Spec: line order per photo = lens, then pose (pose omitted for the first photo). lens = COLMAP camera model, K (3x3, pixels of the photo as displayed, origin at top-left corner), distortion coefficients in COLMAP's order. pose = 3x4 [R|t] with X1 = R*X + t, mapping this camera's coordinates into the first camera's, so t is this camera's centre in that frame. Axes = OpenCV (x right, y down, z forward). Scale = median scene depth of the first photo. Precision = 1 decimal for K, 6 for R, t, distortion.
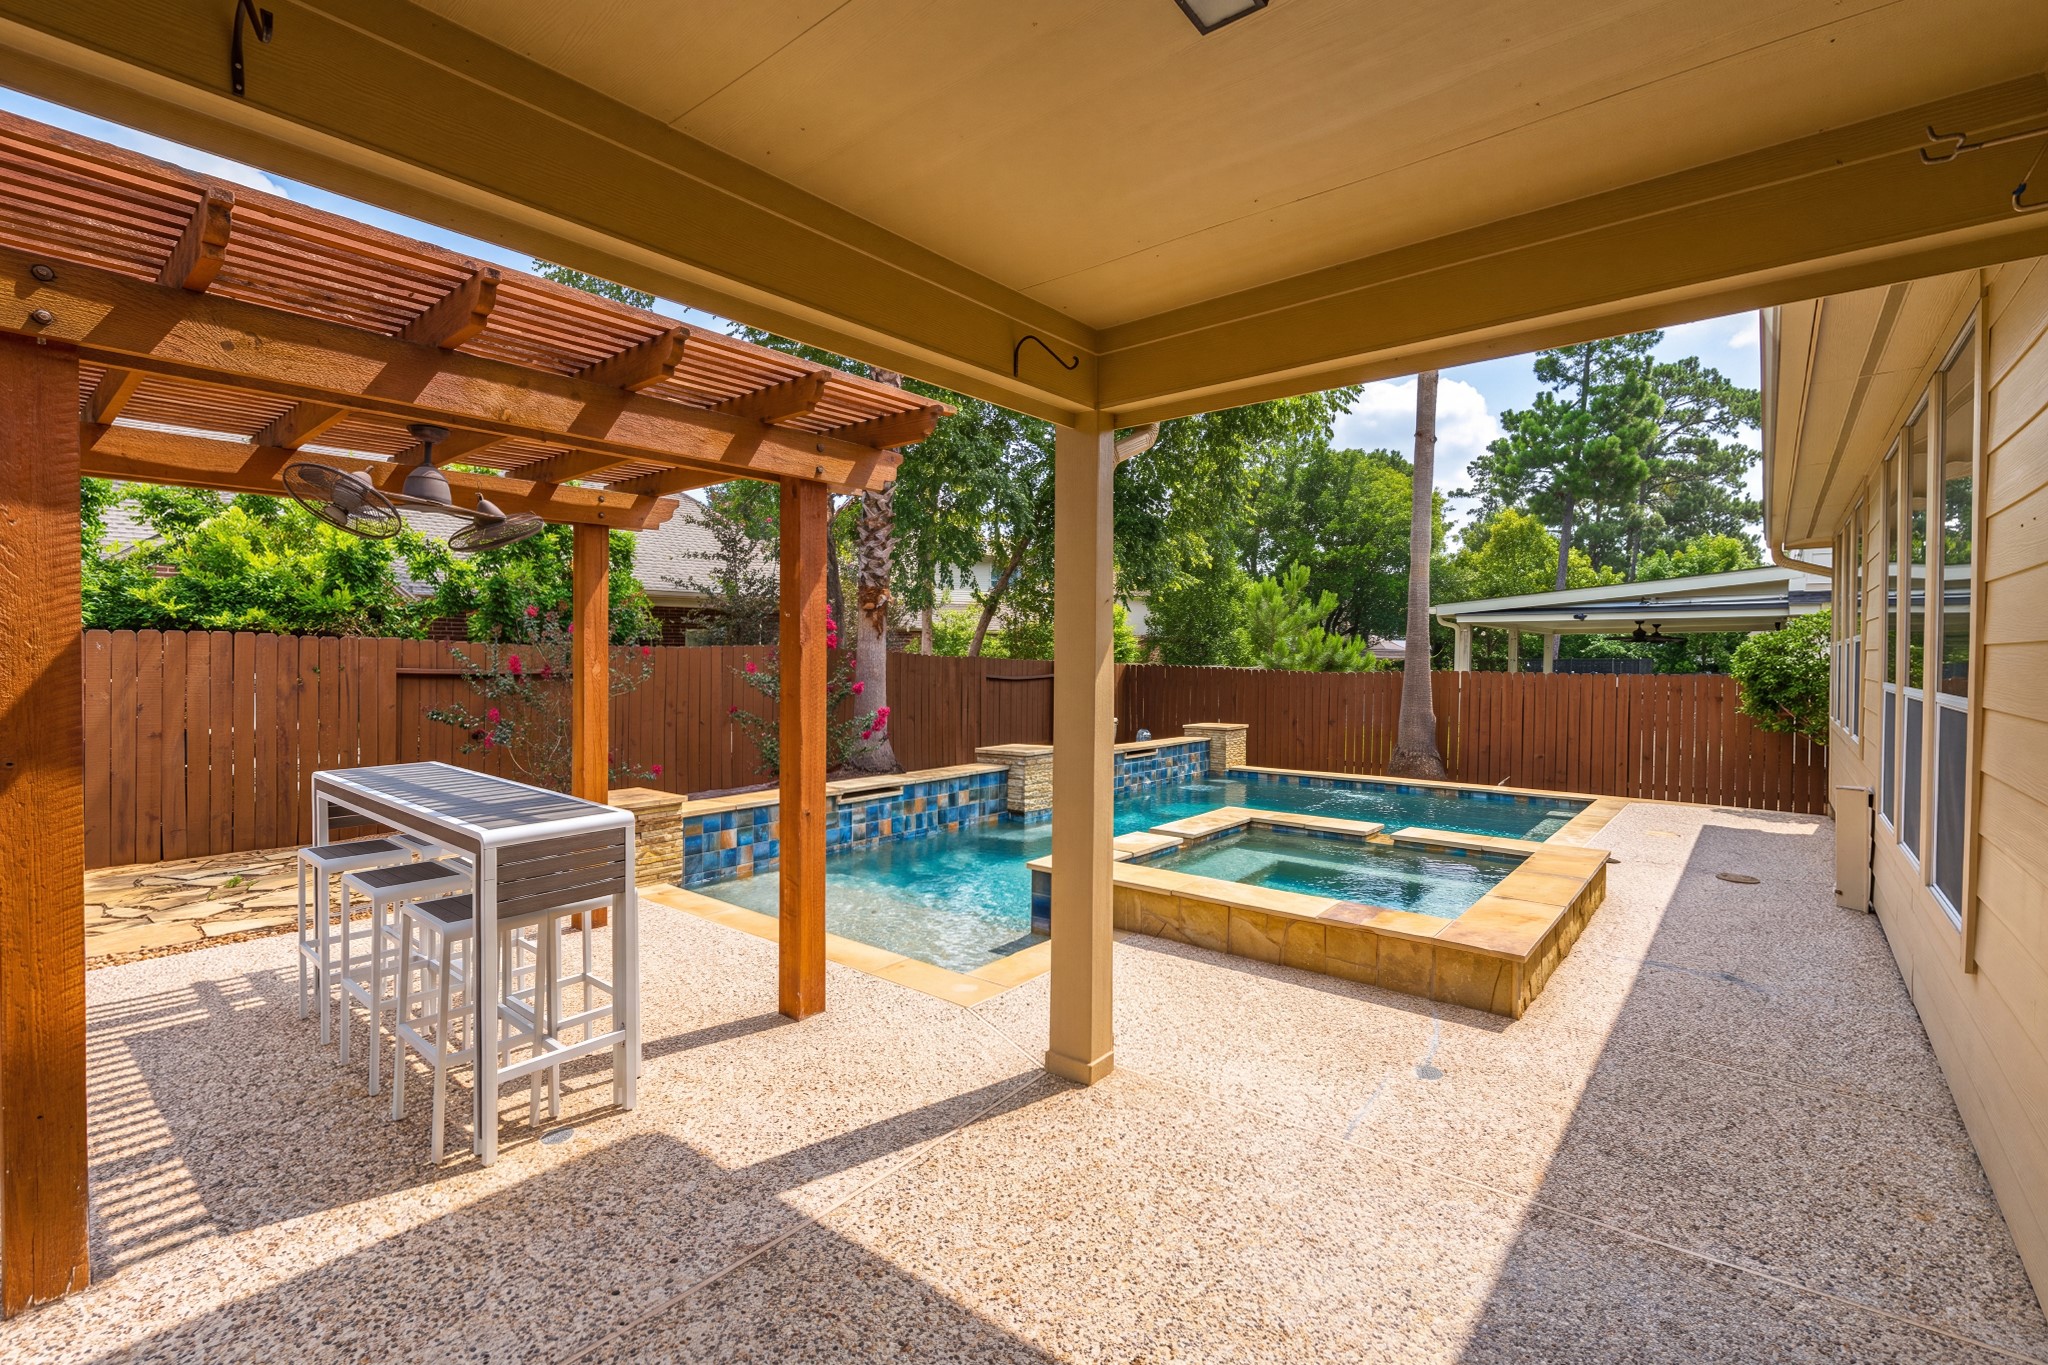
lens RADIAL K [[905.5, 0, 970.1], [0, 905.5, 716.7], [0, 0, 1]] dist [-0.000573, -0.000508]
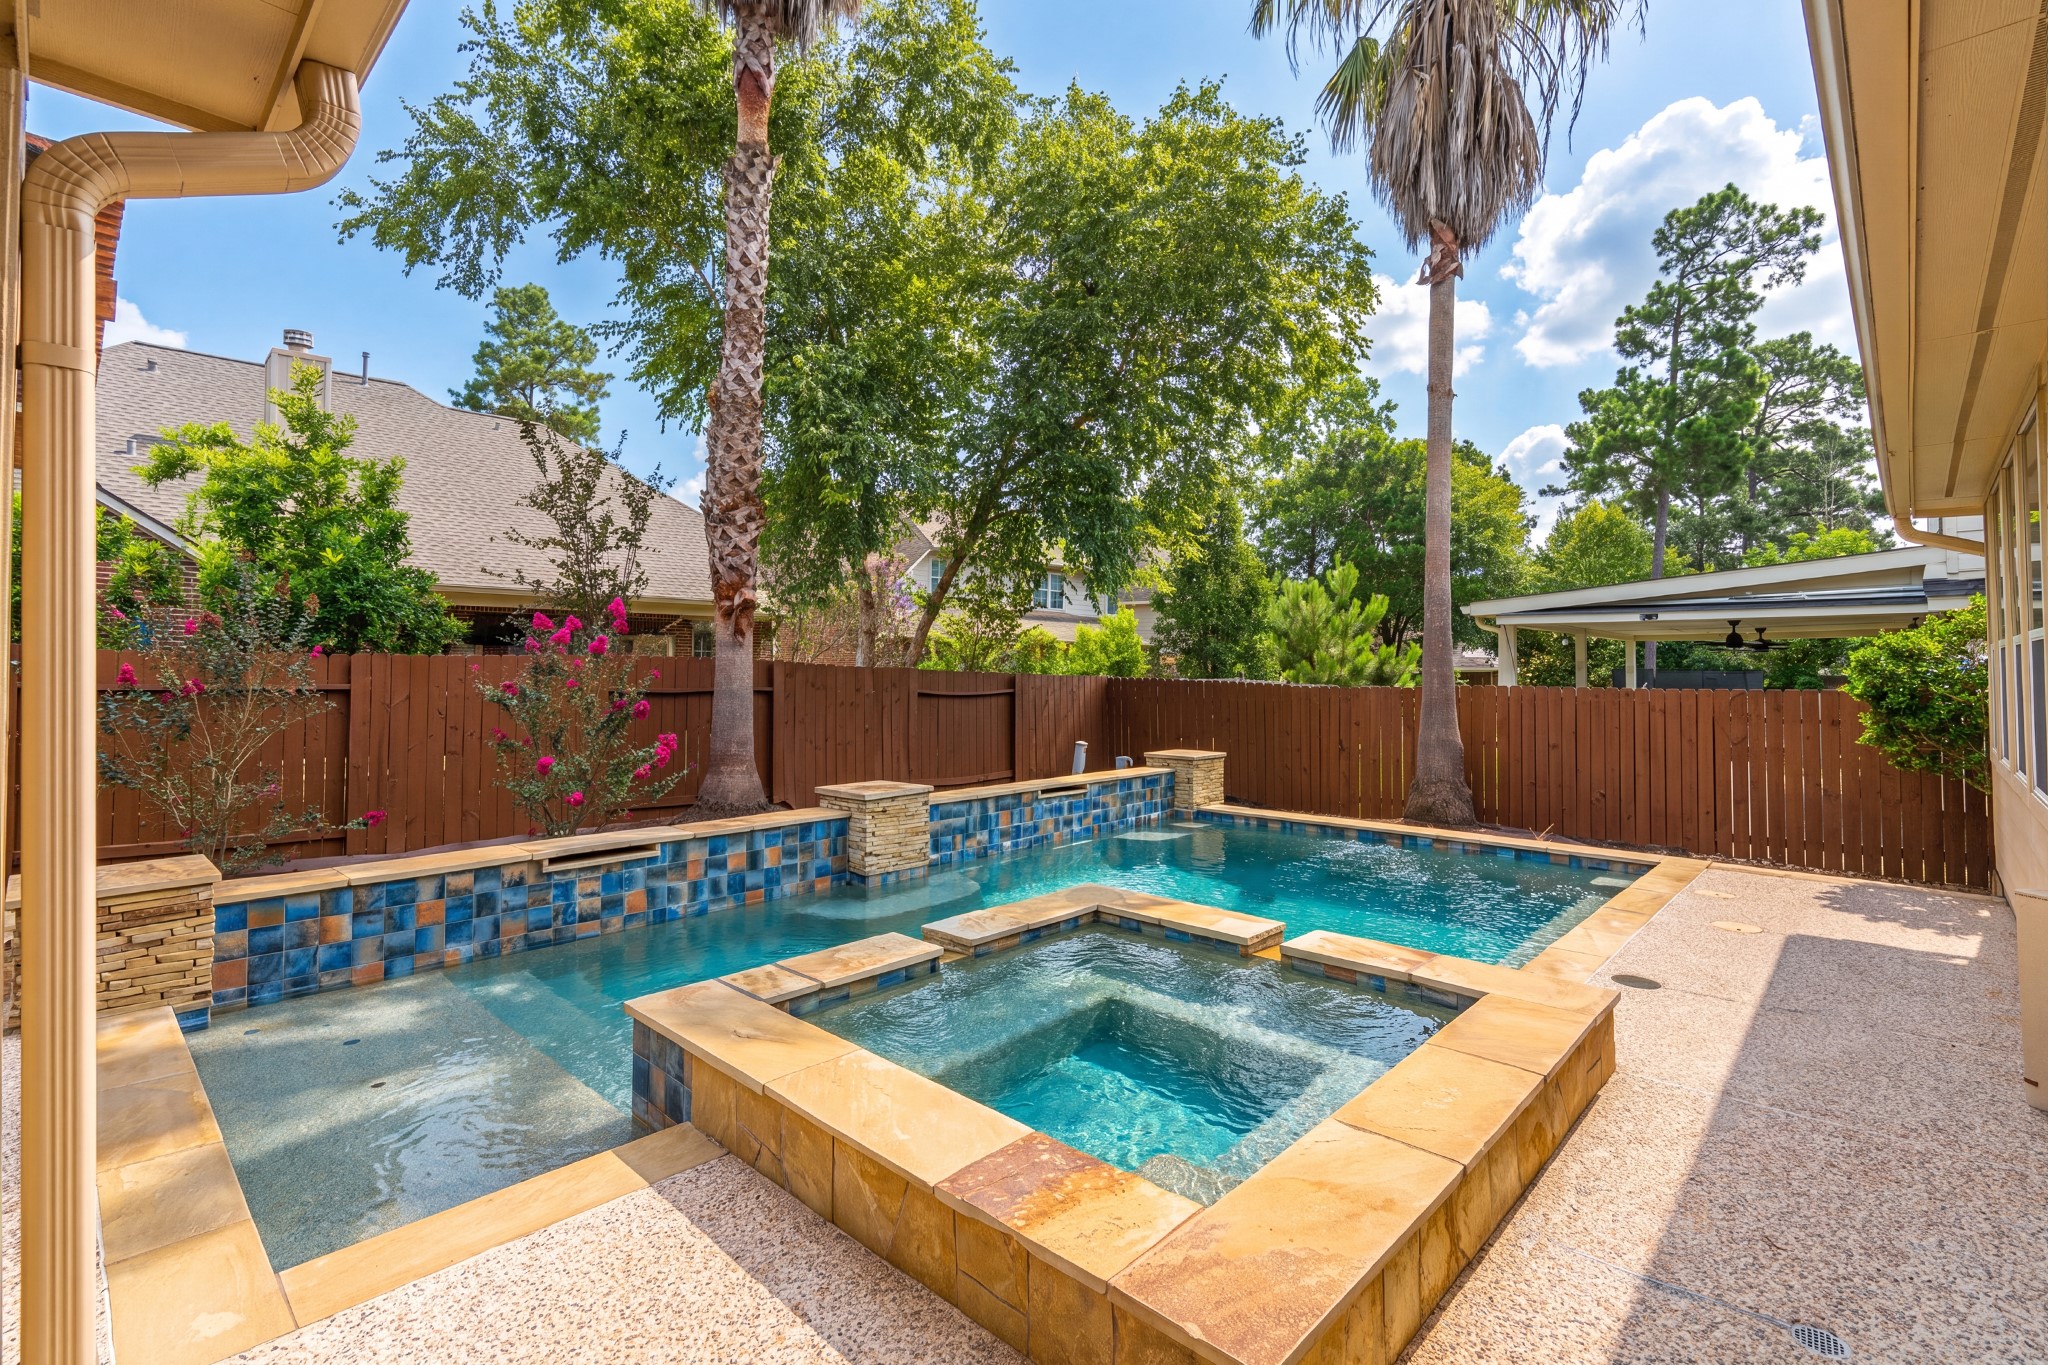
lens RADIAL K [[925.7, 0, 1024.0], [0, 925.7, 682.5], [0, 0, 1]] dist [-0.000728, 0.000157]
pose [[0.999067, 0.000564, -0.043190, 0.178340], [-0.002815, 0.998639, -0.052083, -0.010502], [0.043102, 0.052156, 0.997708, 0.192281]]
